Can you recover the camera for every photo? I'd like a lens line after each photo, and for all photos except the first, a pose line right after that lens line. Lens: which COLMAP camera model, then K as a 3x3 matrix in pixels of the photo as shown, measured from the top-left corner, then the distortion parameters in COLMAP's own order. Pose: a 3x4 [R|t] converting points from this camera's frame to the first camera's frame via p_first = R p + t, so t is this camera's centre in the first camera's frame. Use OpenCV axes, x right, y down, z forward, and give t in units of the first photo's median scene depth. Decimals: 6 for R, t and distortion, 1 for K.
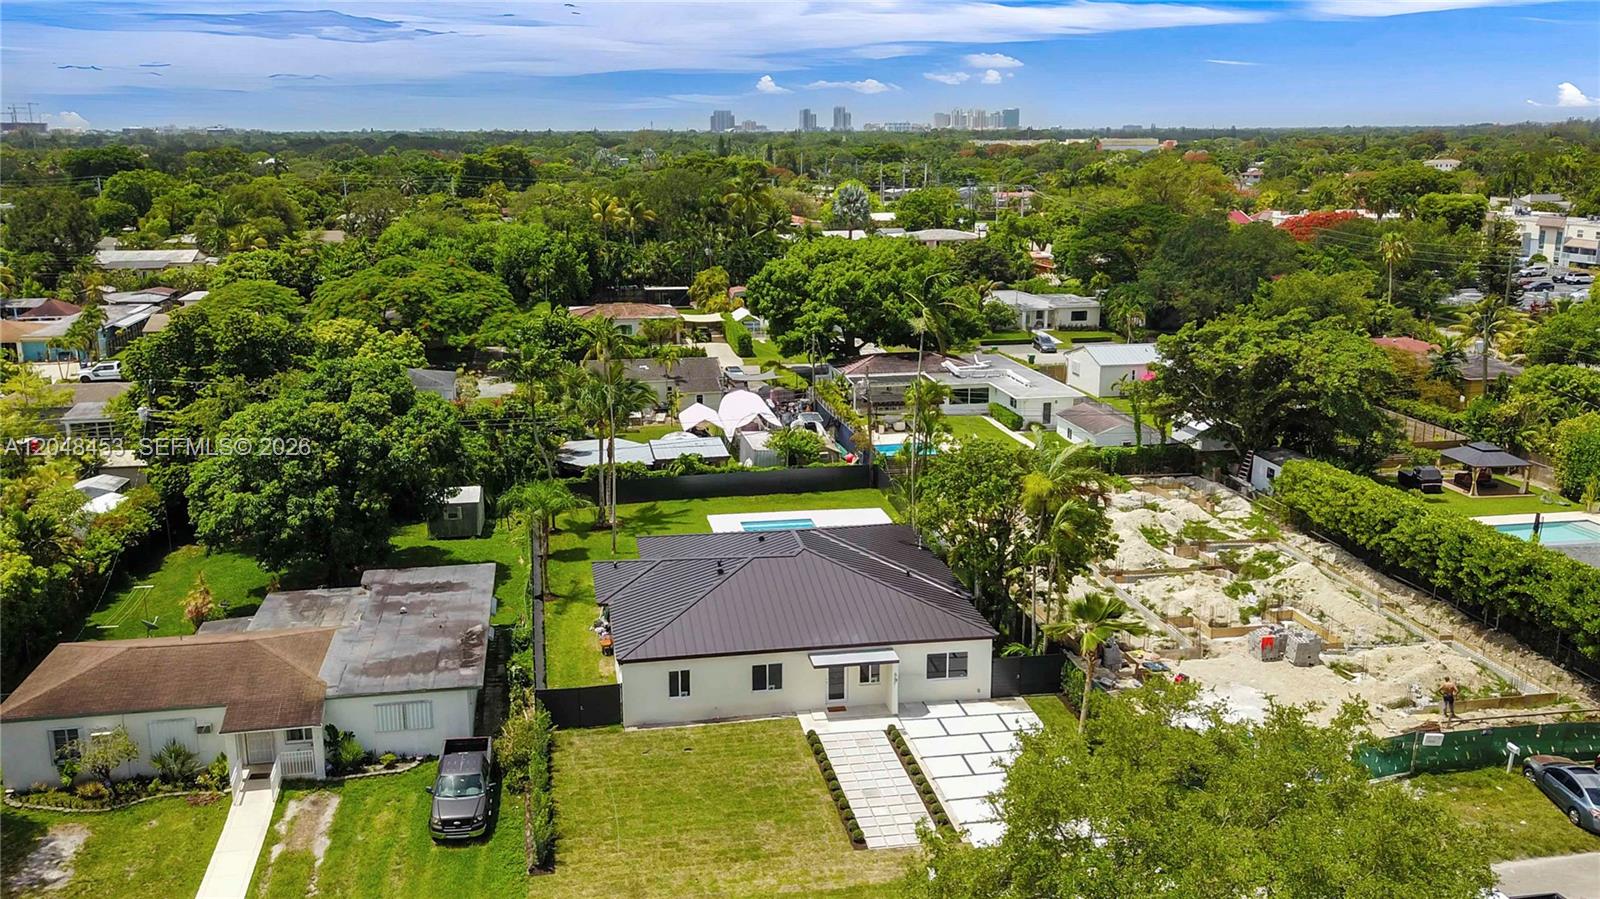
lens RADIAL K [[1349.7, 0, 781.7], [0, 1349.7, 453.8], [0, 0, 1]] dist [0.018543, 0.012142]
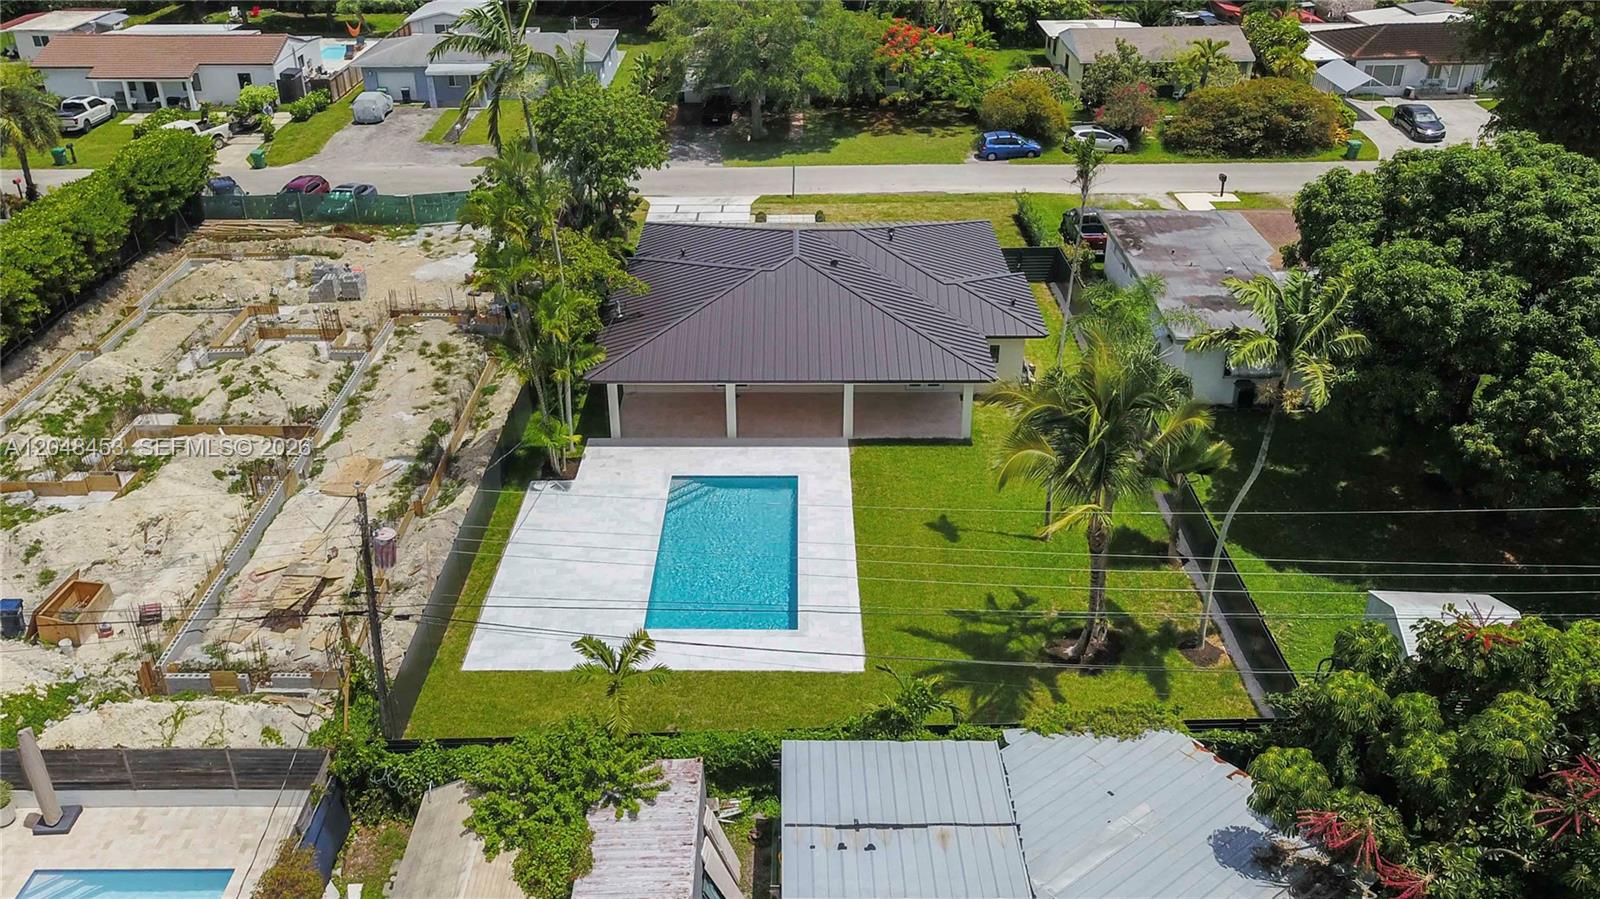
lens RADIAL K [[1322.5, 0, 768.8], [0, 1322.5, 432.0], [0, 0, 1]] dist [-0.007449, 0.090857]
pose [[-0.981676, -0.075192, 0.175095, -0.133312], [0.060204, 0.749412, 0.659361, -0.418798], [-0.180797, 0.657820, -0.731153, 1.774695]]
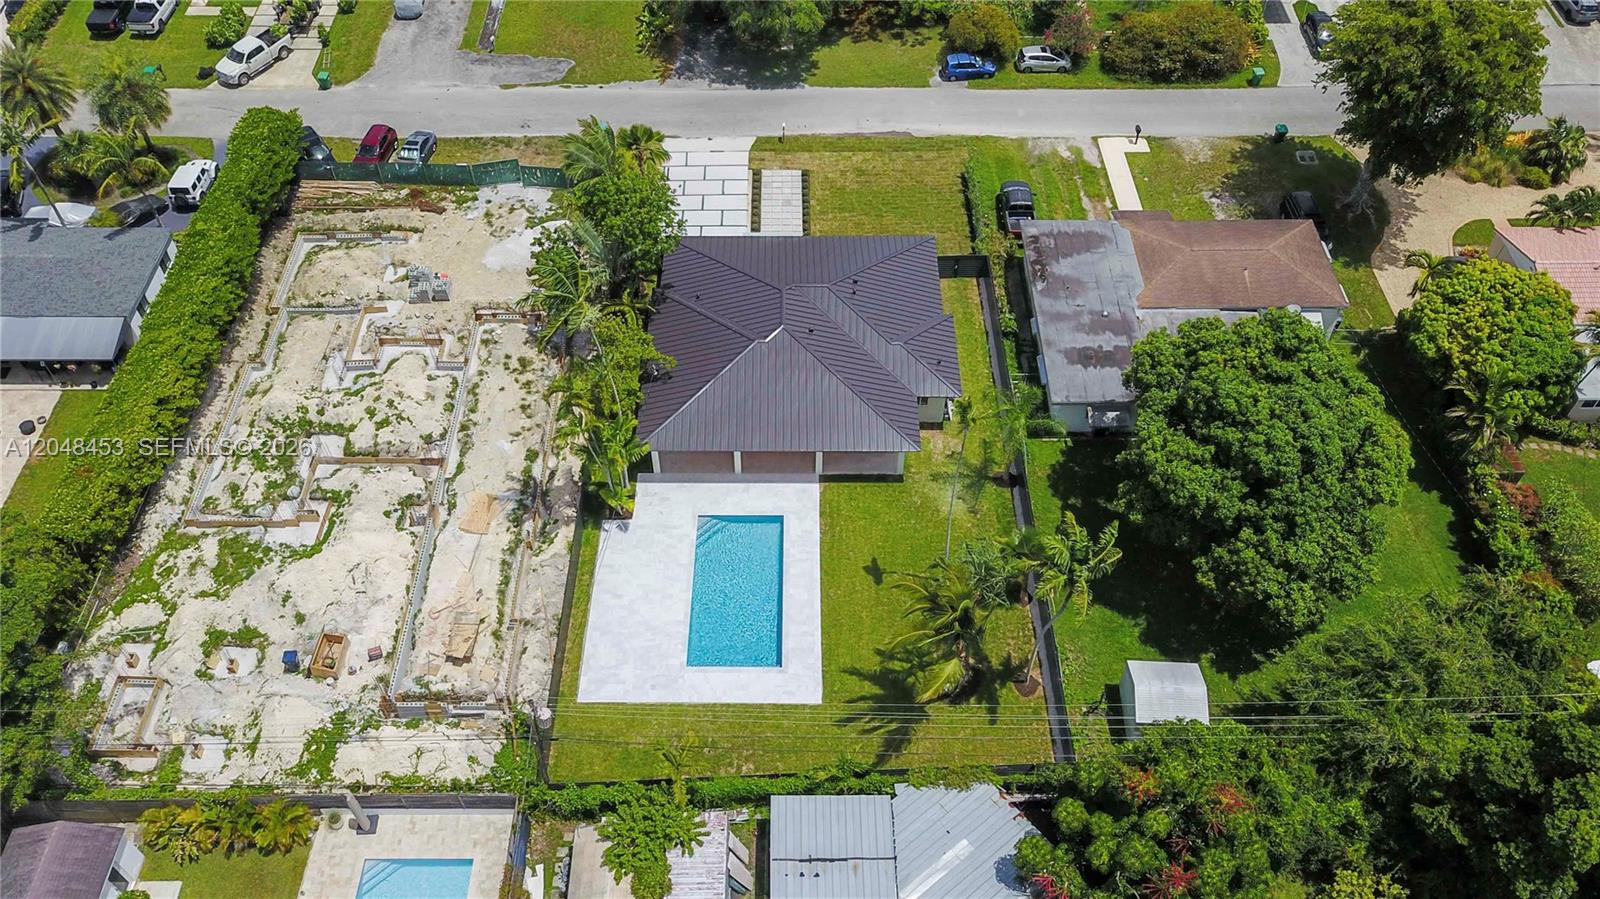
lens RADIAL K [[1250.9, 0, 793.4], [0, 1250.9, 448.8], [0, 0, 1]] dist [0.021980, 0.003741]
pose [[-0.984761, -0.127146, 0.118659, -0.145641], [0.048228, 0.455878, 0.888735, -0.868627], [-0.167093, 0.880914, -0.442799, 1.650816]]
